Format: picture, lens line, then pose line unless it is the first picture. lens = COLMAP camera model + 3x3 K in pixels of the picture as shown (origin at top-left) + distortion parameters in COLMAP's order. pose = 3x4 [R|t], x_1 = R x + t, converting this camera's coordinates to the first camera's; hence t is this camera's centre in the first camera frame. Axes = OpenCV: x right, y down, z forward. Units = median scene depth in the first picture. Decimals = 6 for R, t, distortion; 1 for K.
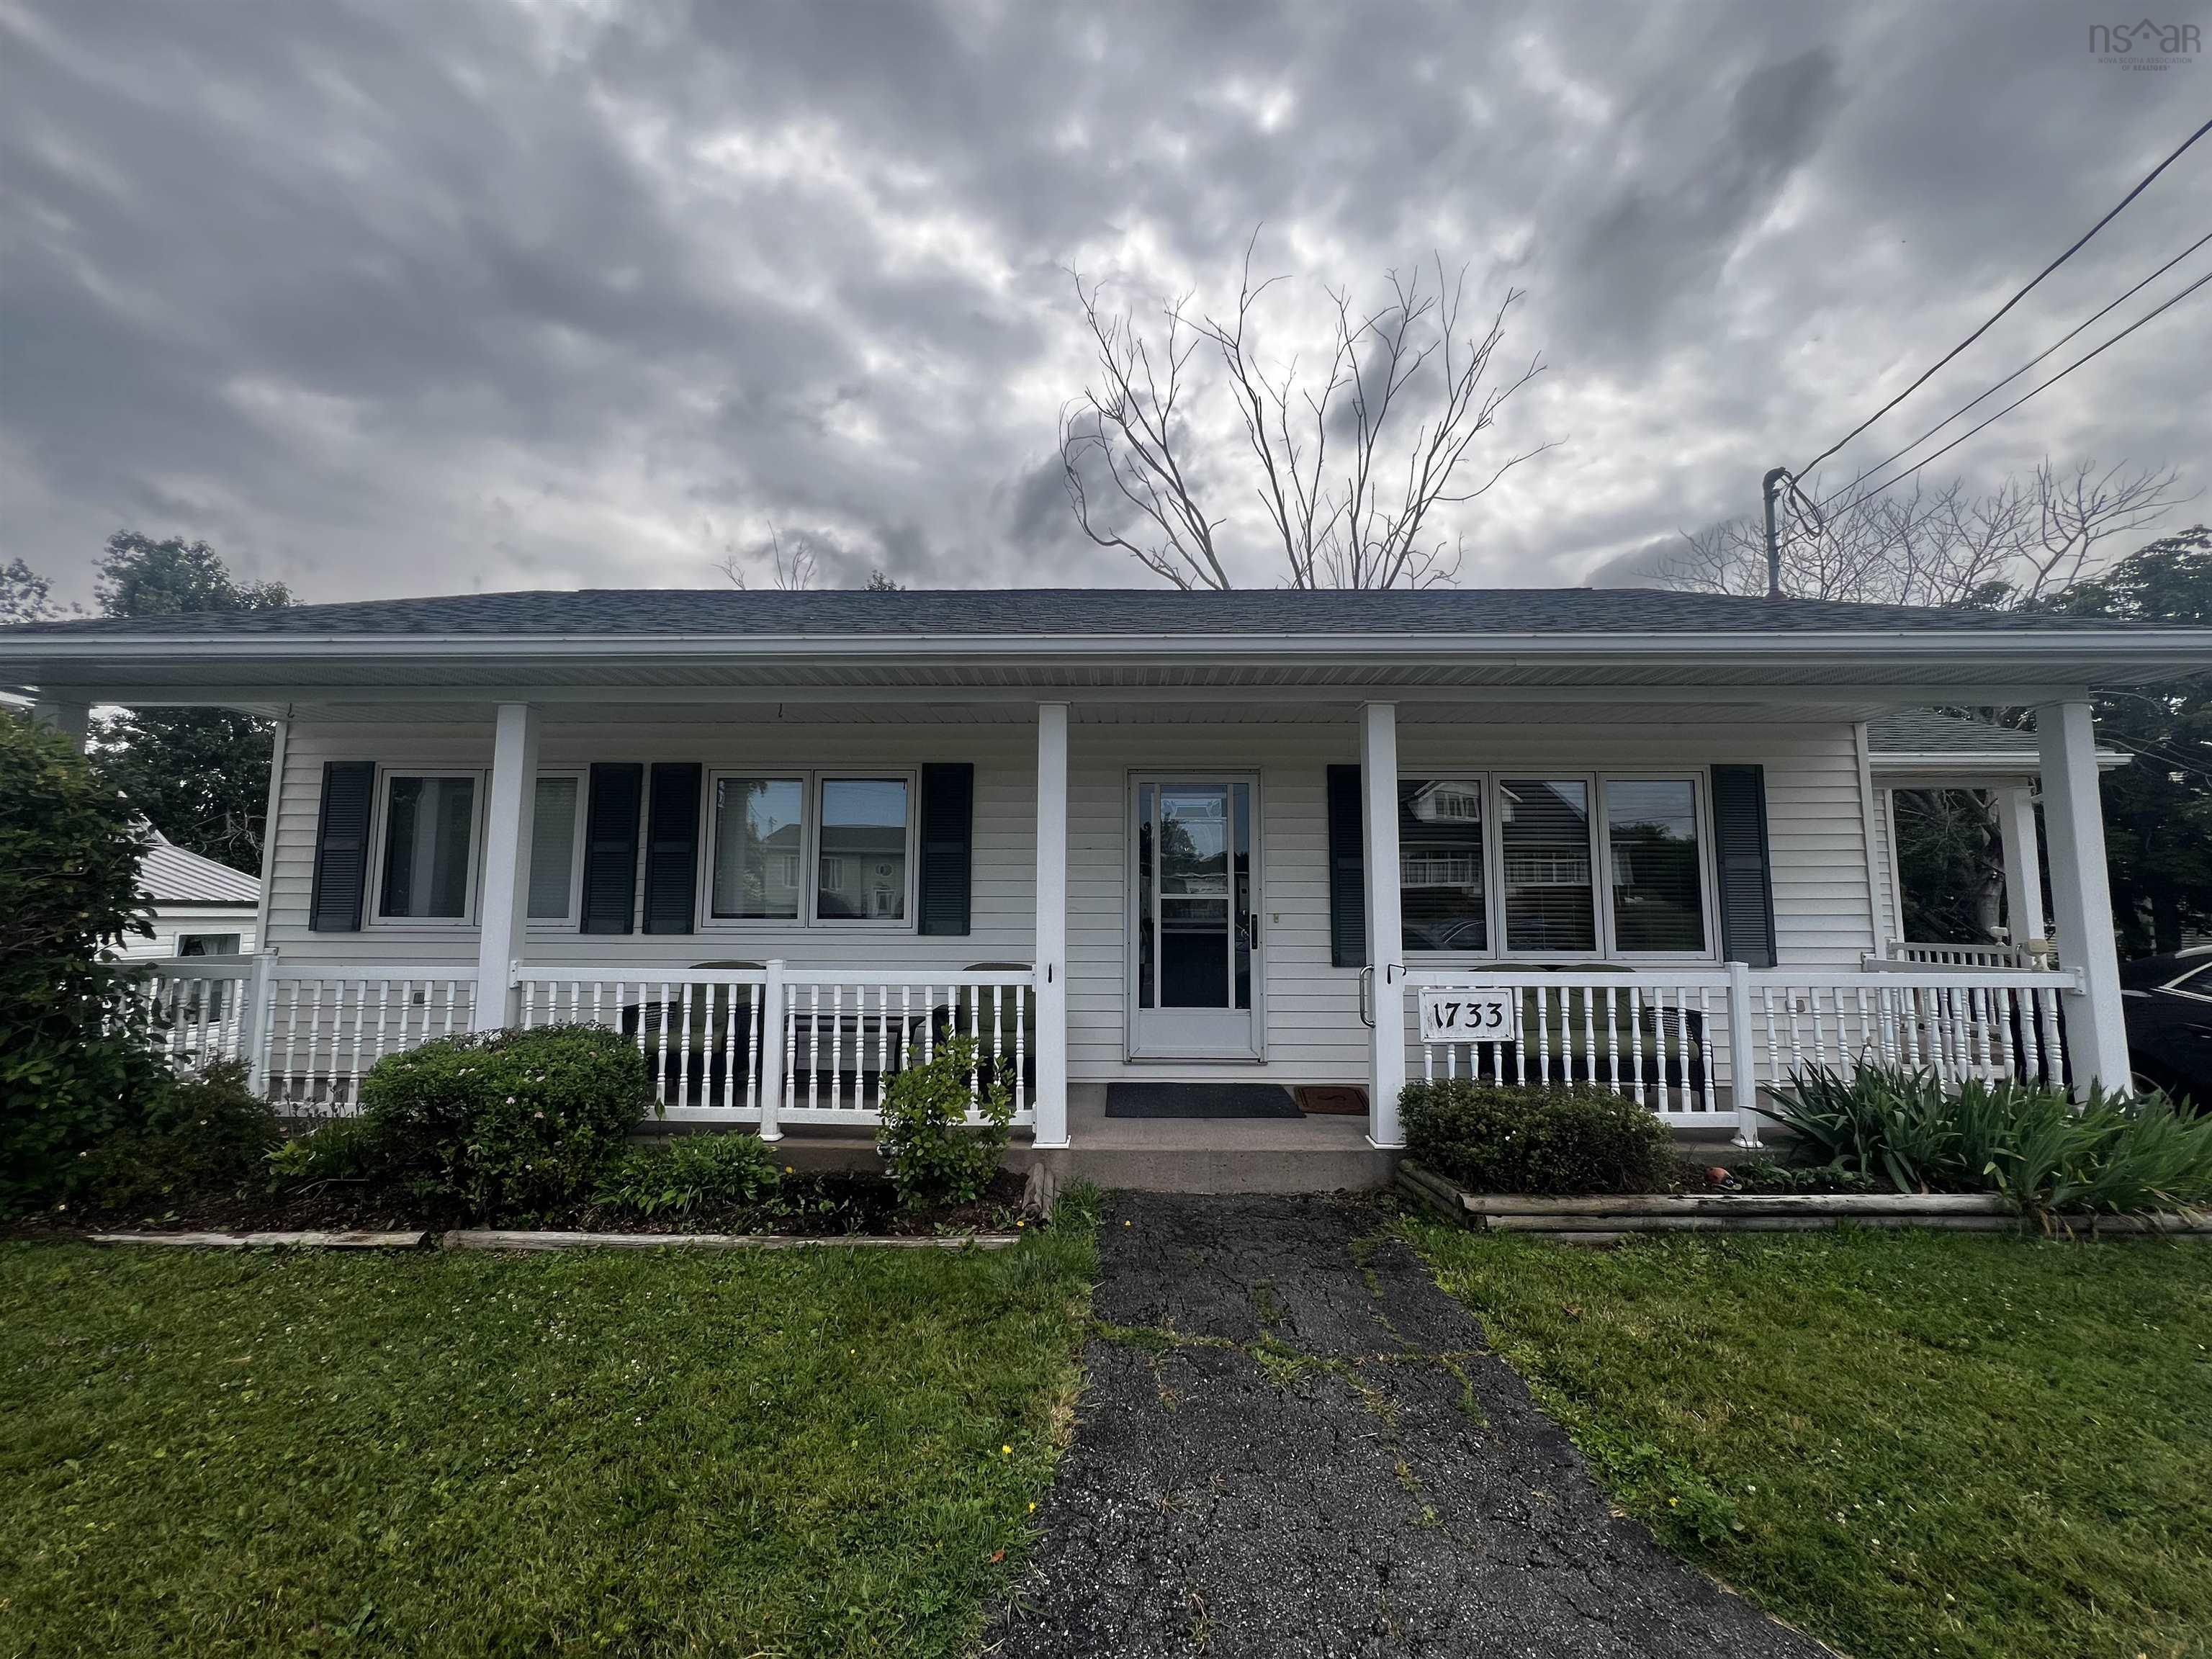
lens RADIAL K [[860.8, 0, 1106.0], [0, 860.8, 829.5], [0, 0, 1]] dist [-0.002474, -0.000123]
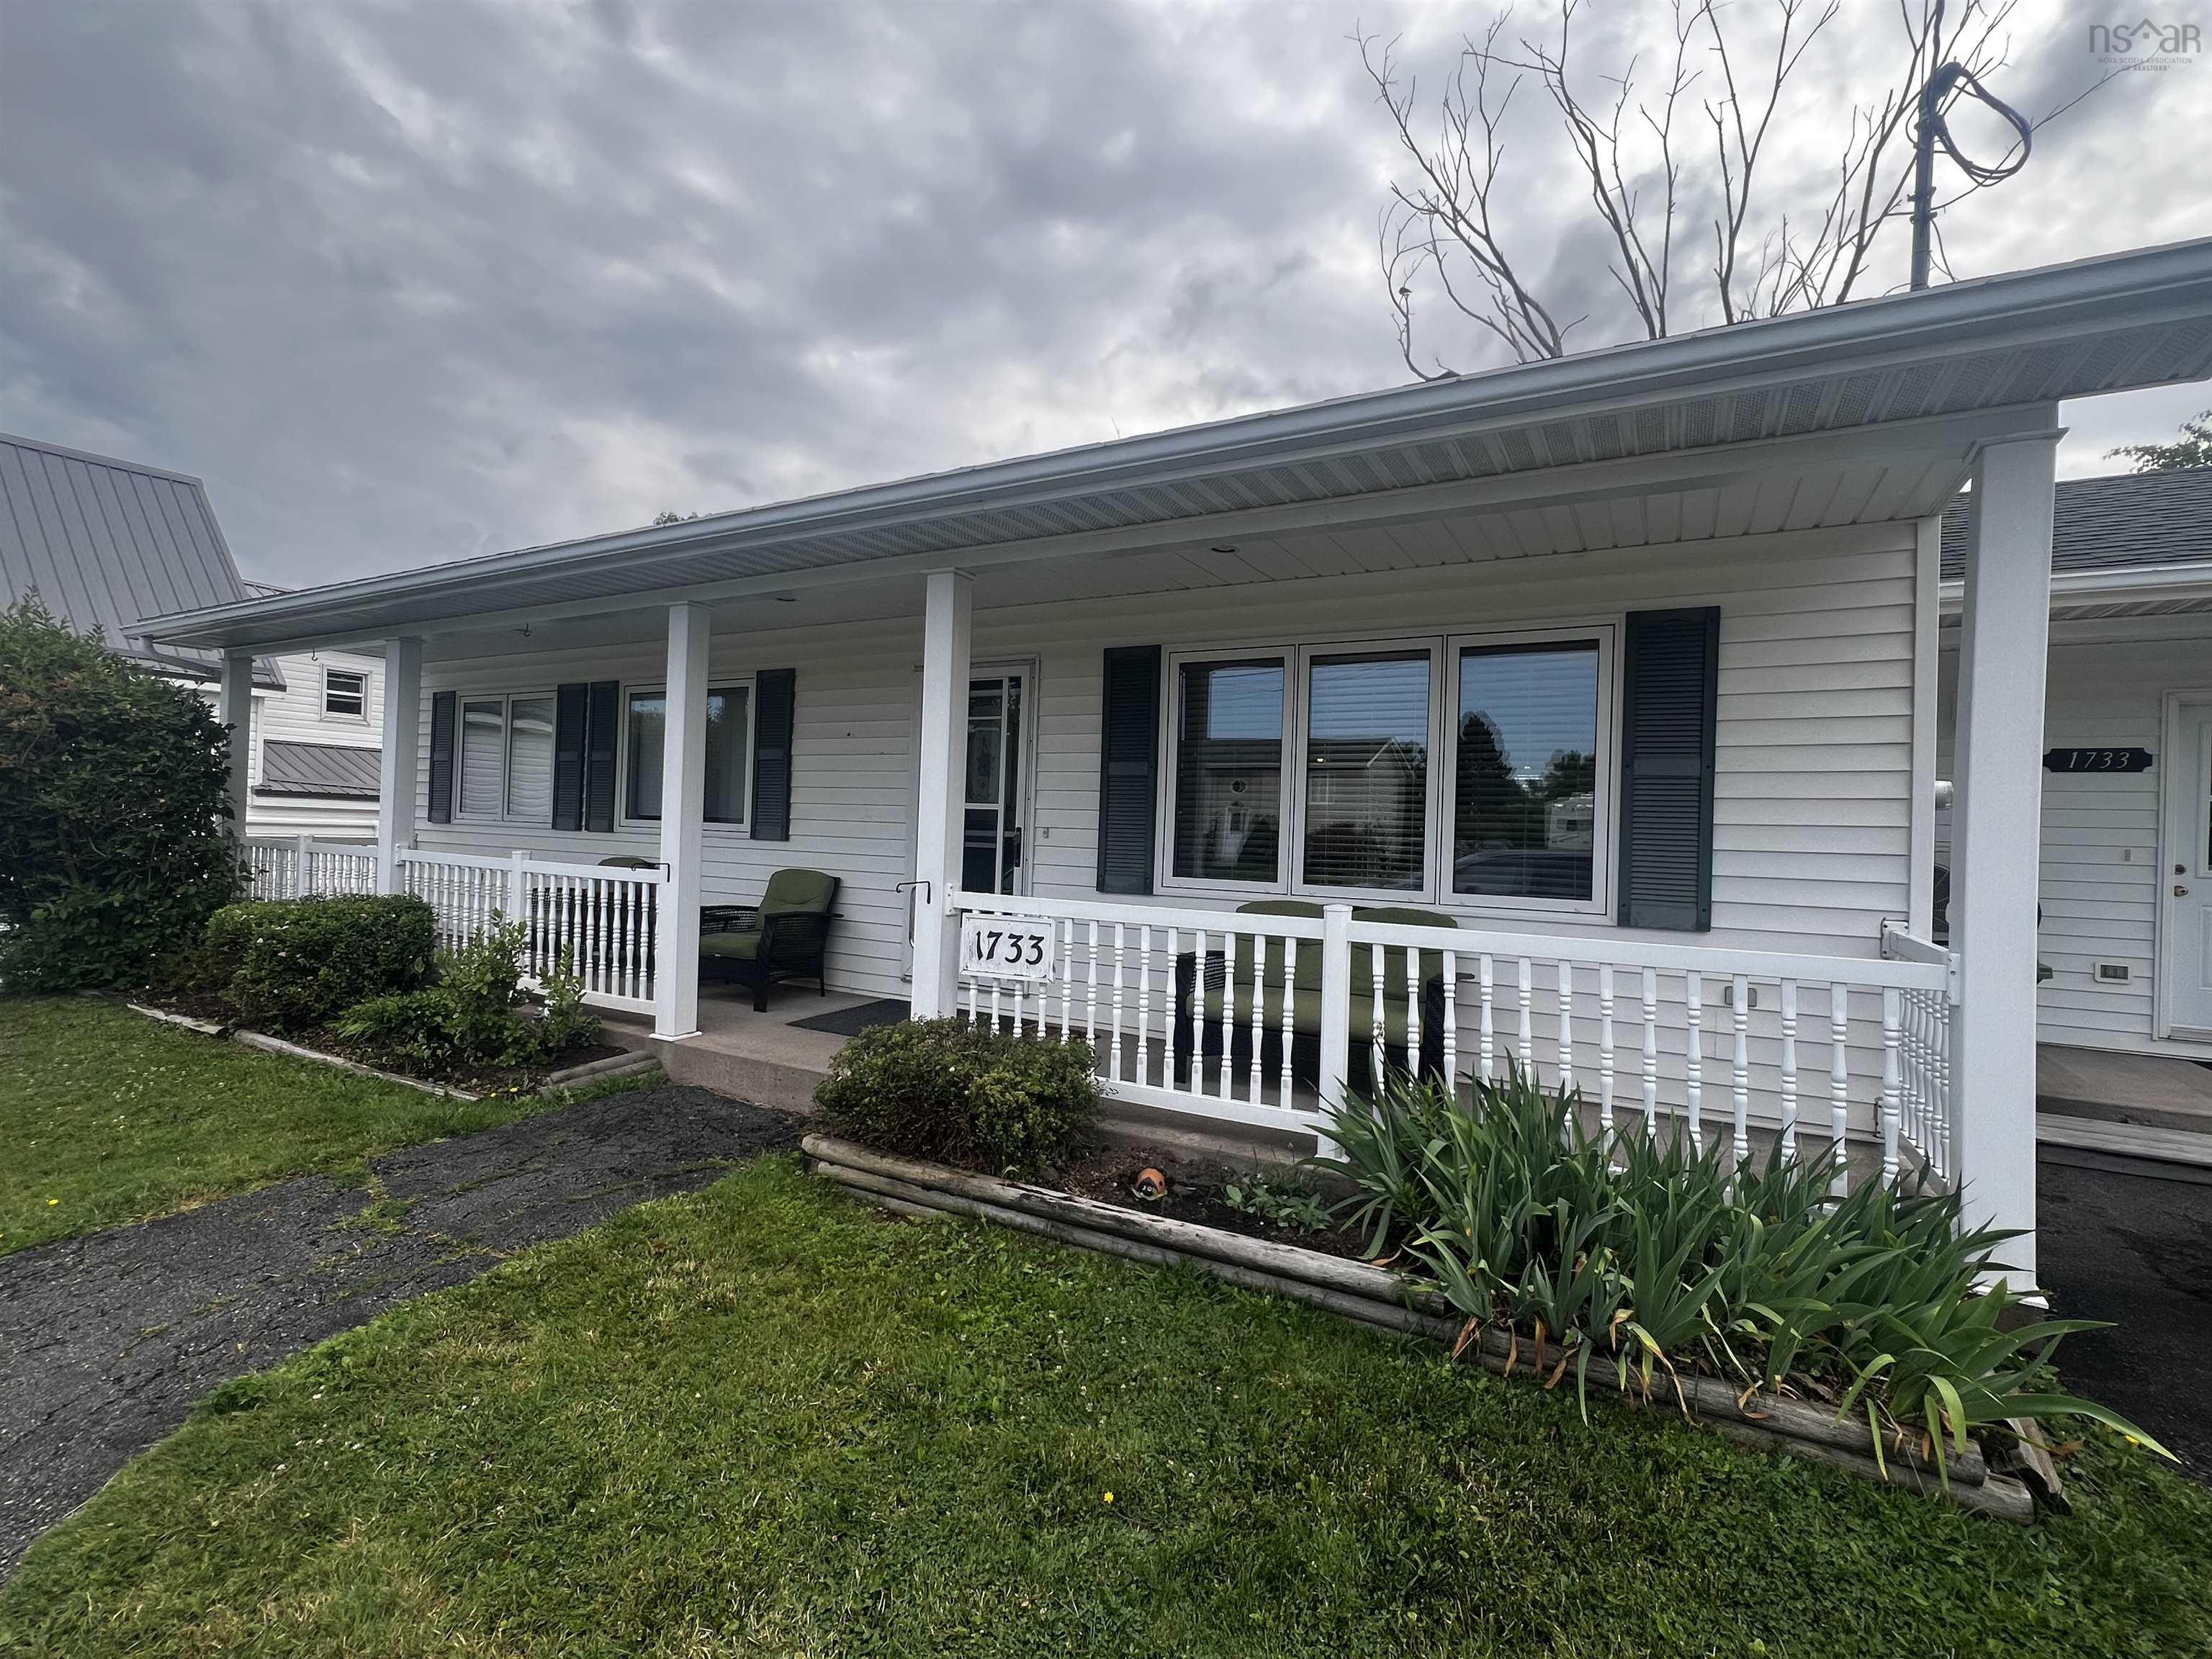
lens RADIAL K [[1000.2, 0, 1106.0], [0, 1000.2, 829.5], [0, 0, 1]] dist [-0.003656, -0.000277]
pose [[0.880011, 0.026335, -0.474223, 0.945113], [0.011810, 0.996940, 0.077279, 0.032548], [0.474807, -0.073607, 0.877006, 0.223014]]
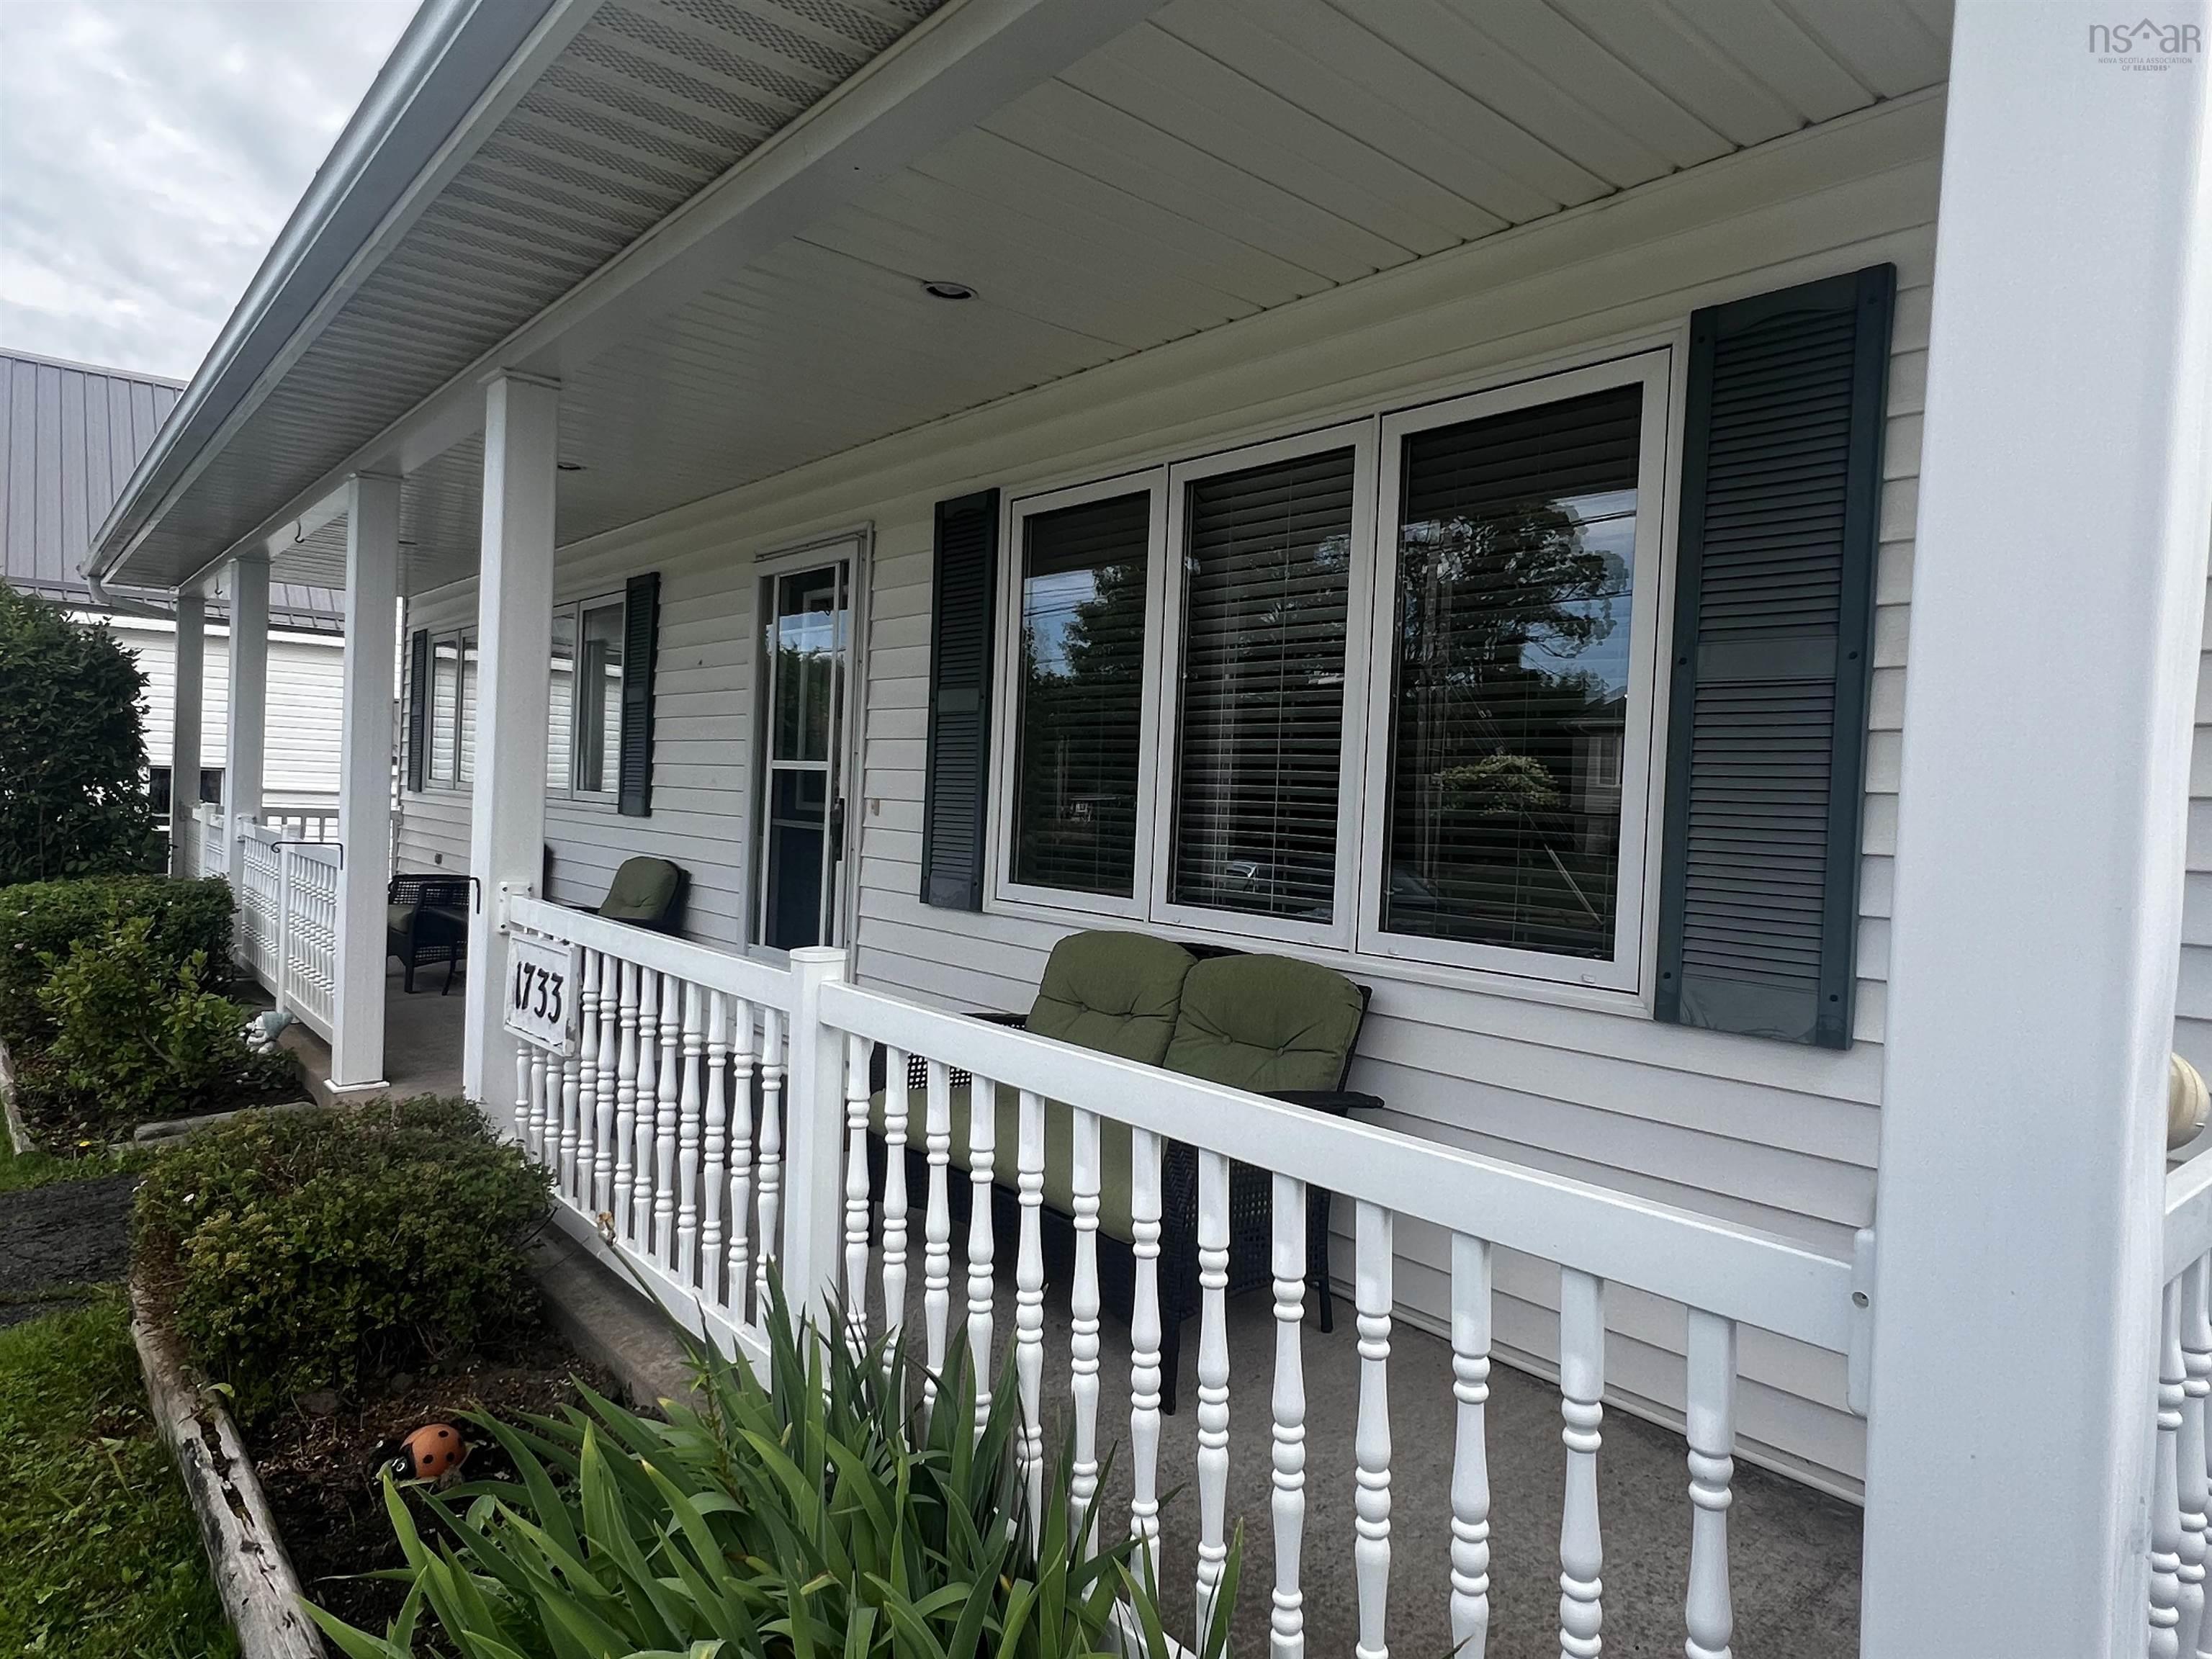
lens RADIAL K [[1323.9, 0, 1106.0], [0, 1323.9, 829.5], [0, 0, 1]] dist [0.001785, 0.000486]
pose [[0.663196, 0.044947, -0.747095, 1.193856], [0.026911, 0.996118, 0.083819, 0.069301], [0.747962, -0.075693, 0.659411, 0.752653]]
